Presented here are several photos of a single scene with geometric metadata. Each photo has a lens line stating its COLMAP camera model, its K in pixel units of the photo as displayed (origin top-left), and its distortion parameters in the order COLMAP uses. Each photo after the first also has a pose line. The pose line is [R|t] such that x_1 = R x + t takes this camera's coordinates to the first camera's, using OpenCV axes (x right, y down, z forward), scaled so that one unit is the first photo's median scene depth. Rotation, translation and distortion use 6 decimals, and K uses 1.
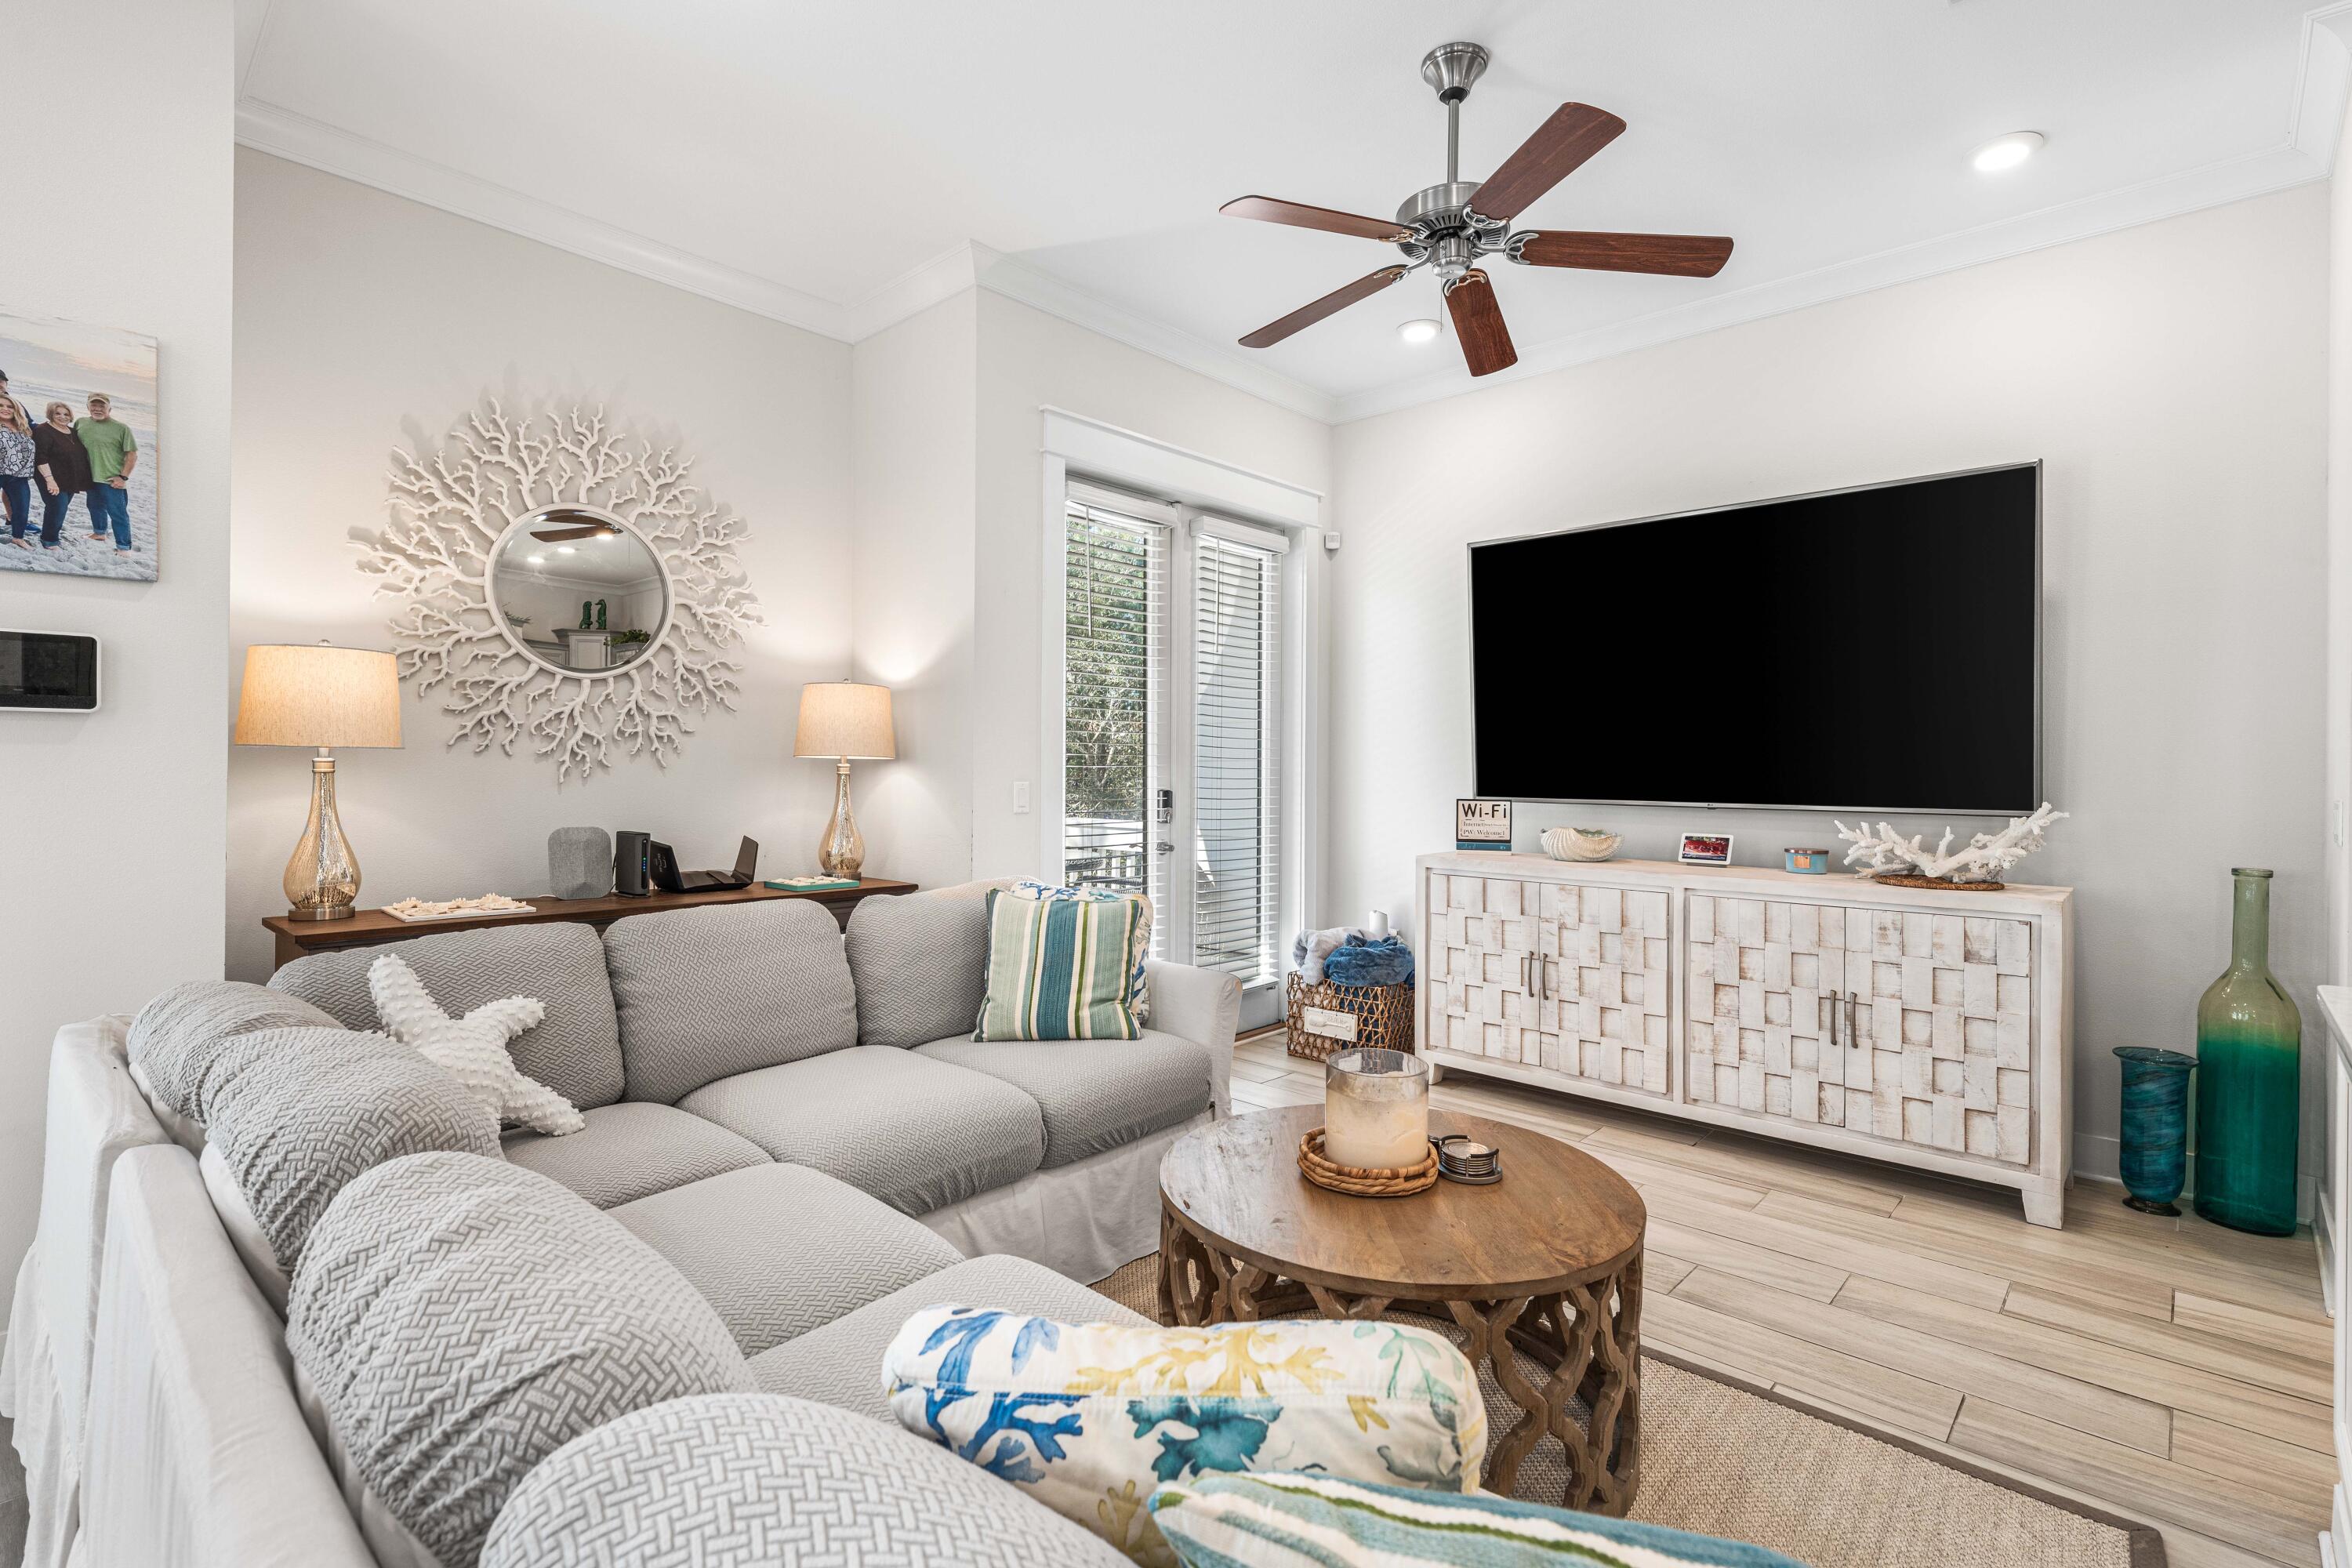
lens RADIAL K [[1095.6, 0, 1178.9], [0, 1095.6, 765.9], [0, 0, 1]] dist [0.003481, -0.000015]
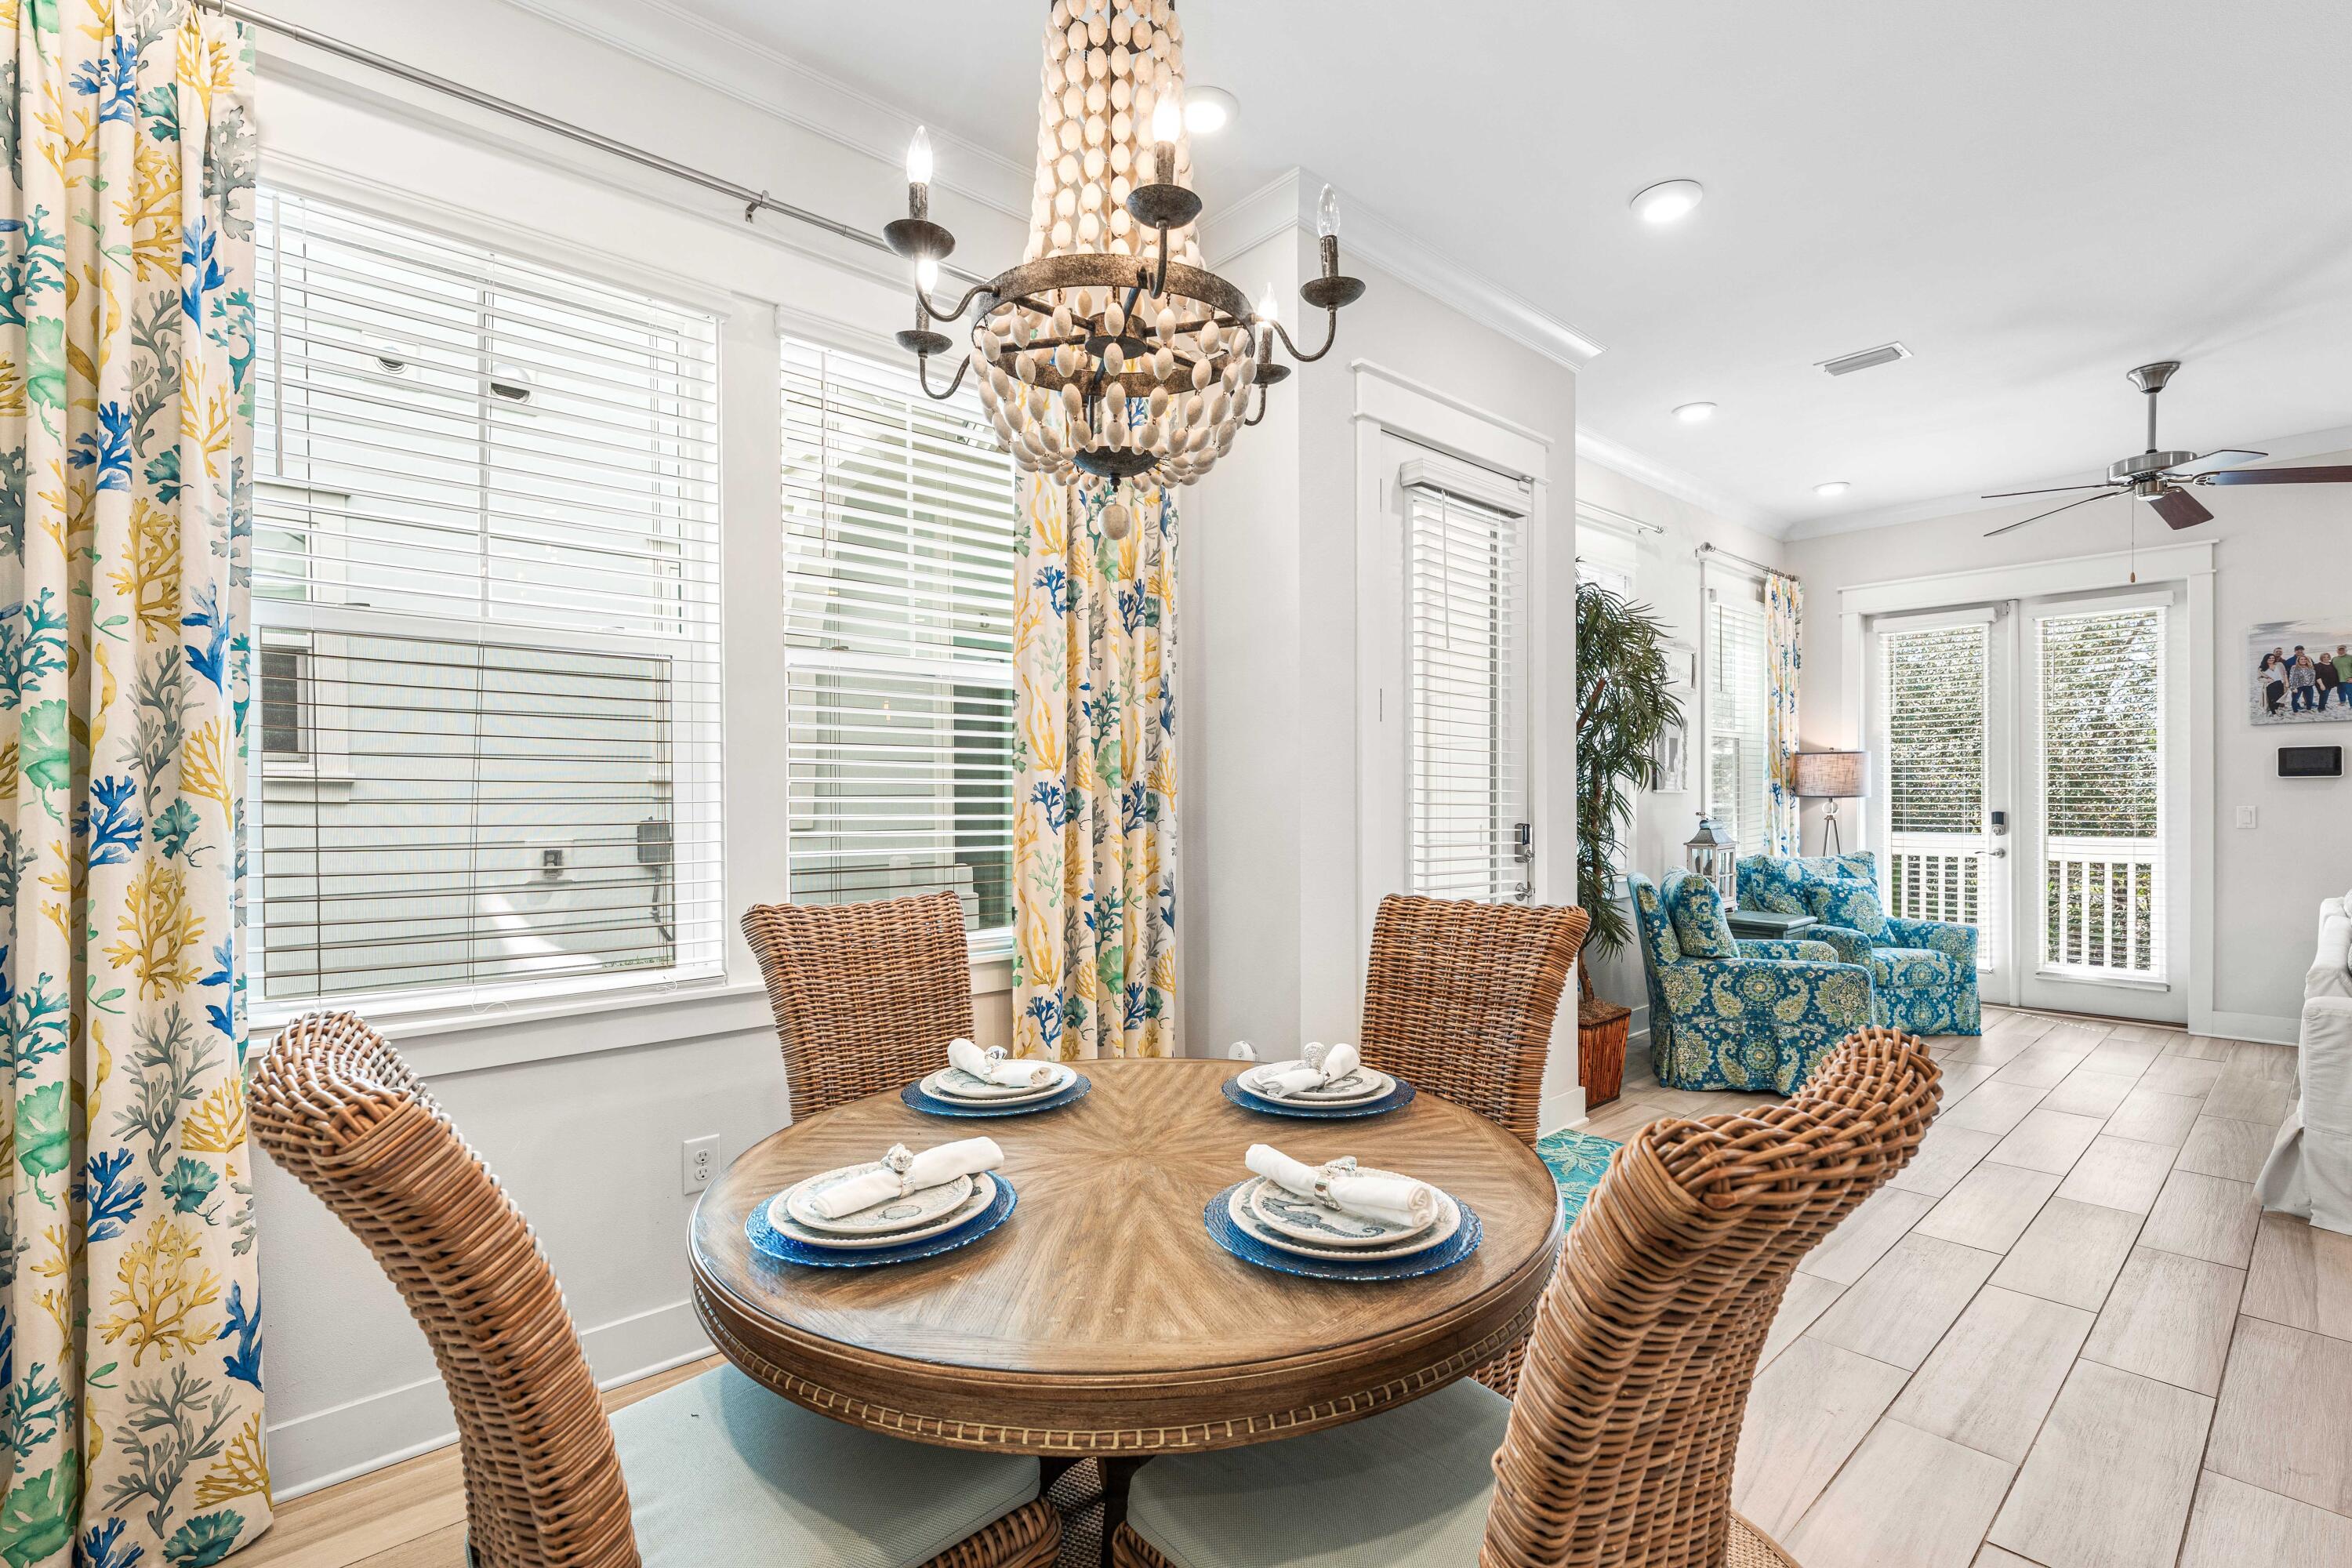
lens RADIAL K [[1055.0, 0, 1175.5], [0, 1055.0, 797.1], [0, 0, 1]] dist [-0.001708, -0.000761]
pose [[-0.094574, -0.004981, -0.995505, 0.988858], [0.004625, 0.999974, -0.005443, -0.002840], [0.995507, -0.005119, -0.094549, -0.846401]]
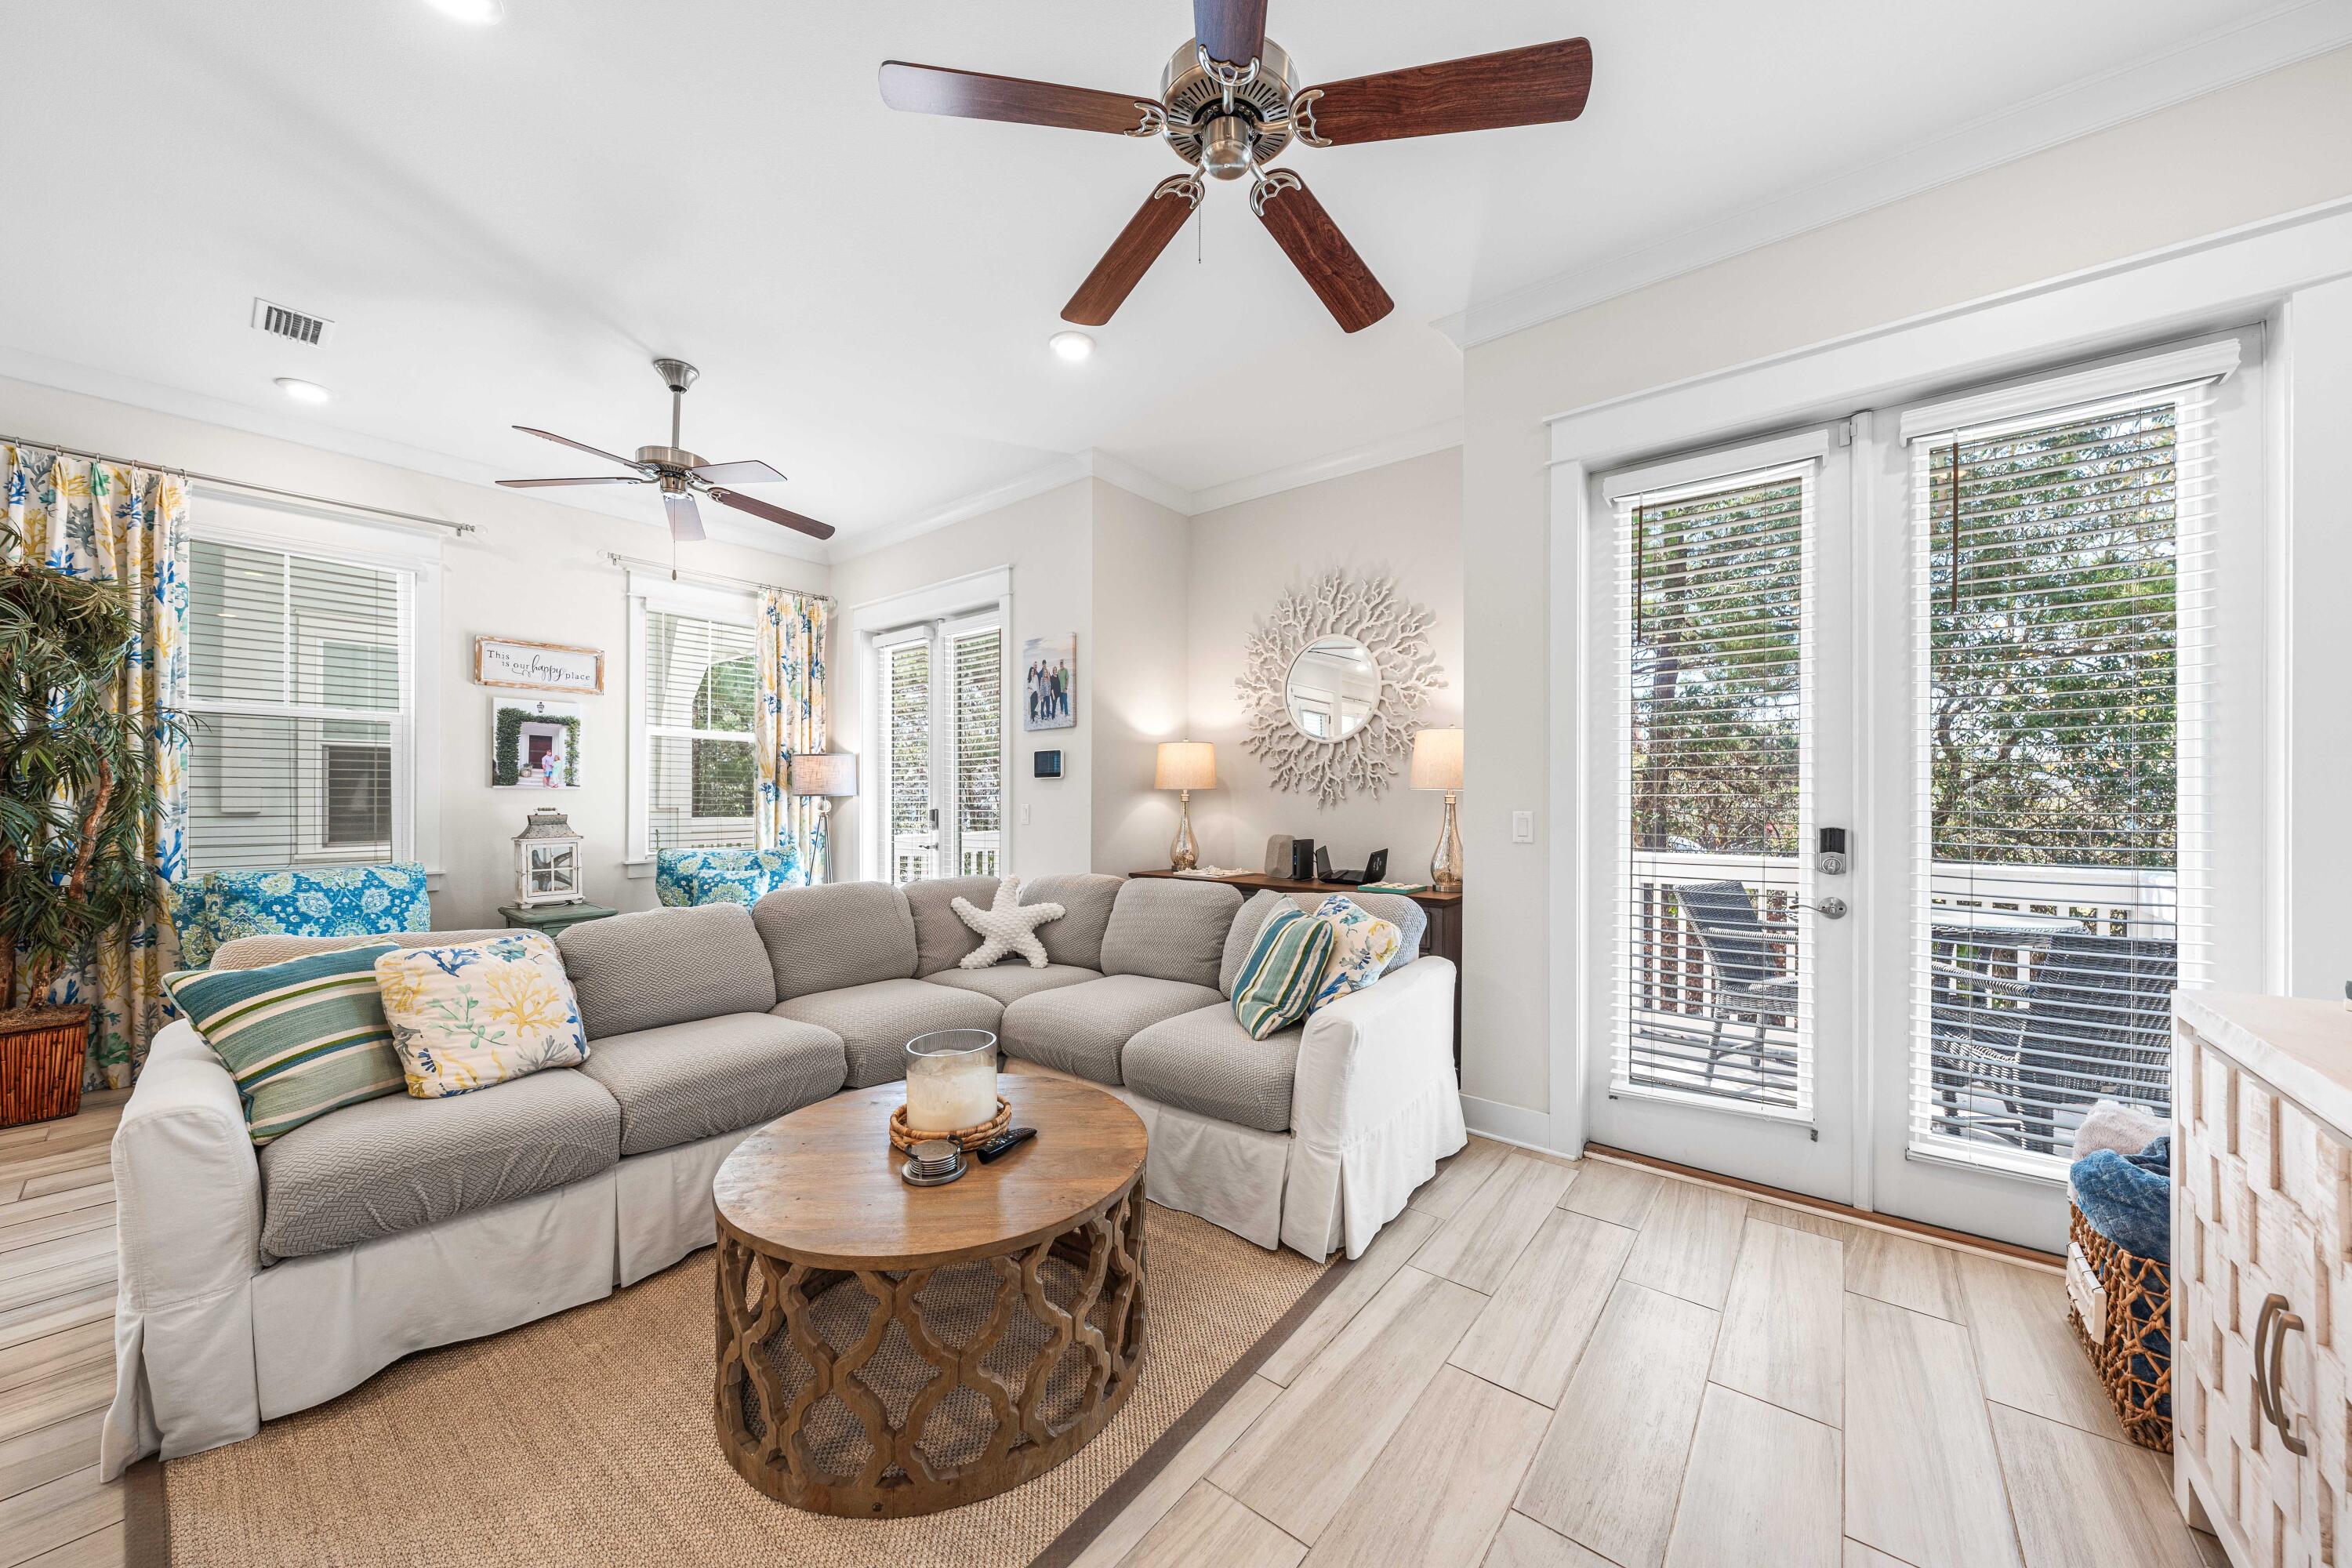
lens RADIAL K [[824.0, 0, 1177.7], [0, 824.0, 797.8], [0, 0, 1]] dist [-0.002155, -0.000136]
pose [[0.071539, -0.009417, -0.997393, 0.659410], [-0.001039, 0.999954, -0.009516, 0.011182], [0.997437, 0.001717, 0.071526, 0.725006]]
